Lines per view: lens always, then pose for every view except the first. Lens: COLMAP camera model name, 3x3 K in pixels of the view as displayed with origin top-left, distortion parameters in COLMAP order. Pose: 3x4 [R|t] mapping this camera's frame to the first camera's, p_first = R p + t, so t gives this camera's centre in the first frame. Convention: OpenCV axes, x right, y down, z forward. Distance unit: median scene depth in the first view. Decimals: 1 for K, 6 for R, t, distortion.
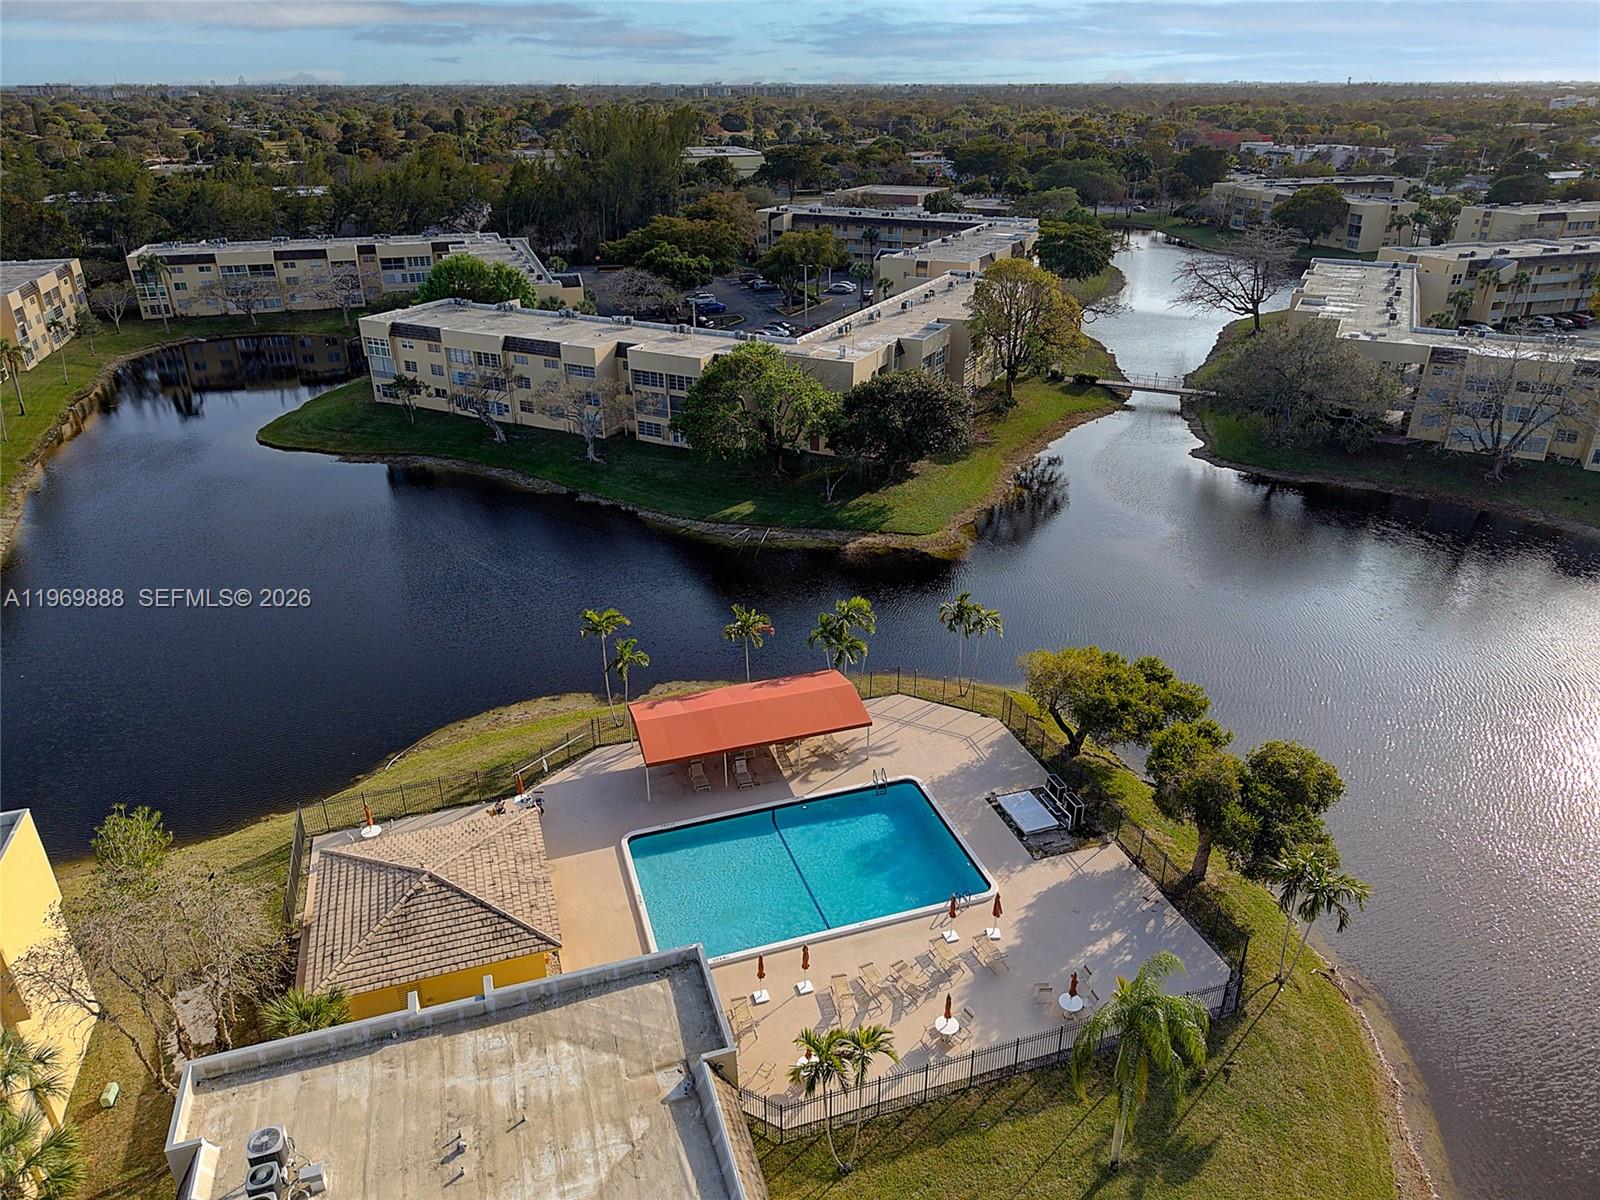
lens RADIAL K [[1066.0, 0, 803.9], [0, 1066.0, 601.4], [0, 0, 1]] dist [0.038315, -0.045426]
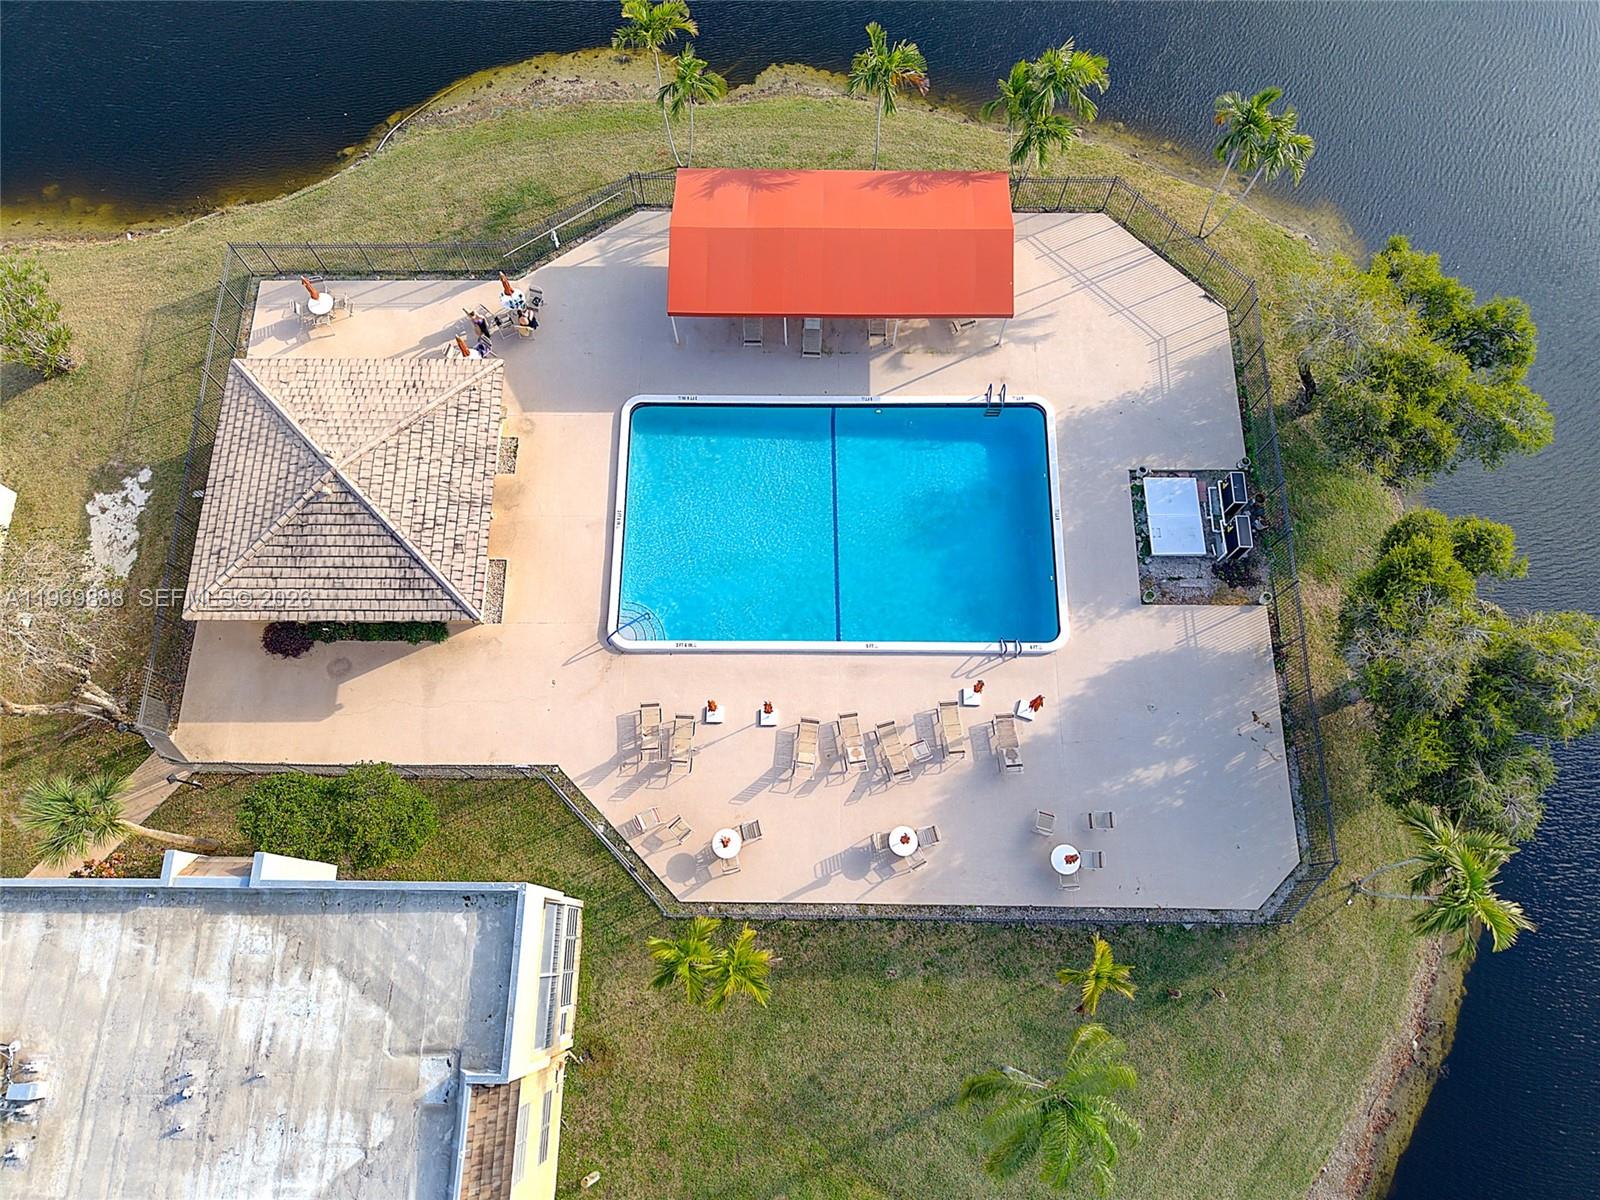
lens RADIAL K [[1078.4, 0, 806.5], [0, 1078.4, 600.6], [0, 0, 1]] dist [0.007651, -0.006409]
pose [[0.947235, 0.306913, -0.092467, 0.080544], [-0.147285, 0.672959, 0.724868, -0.318155], [0.284698, -0.673001, 0.682654, 0.527042]]
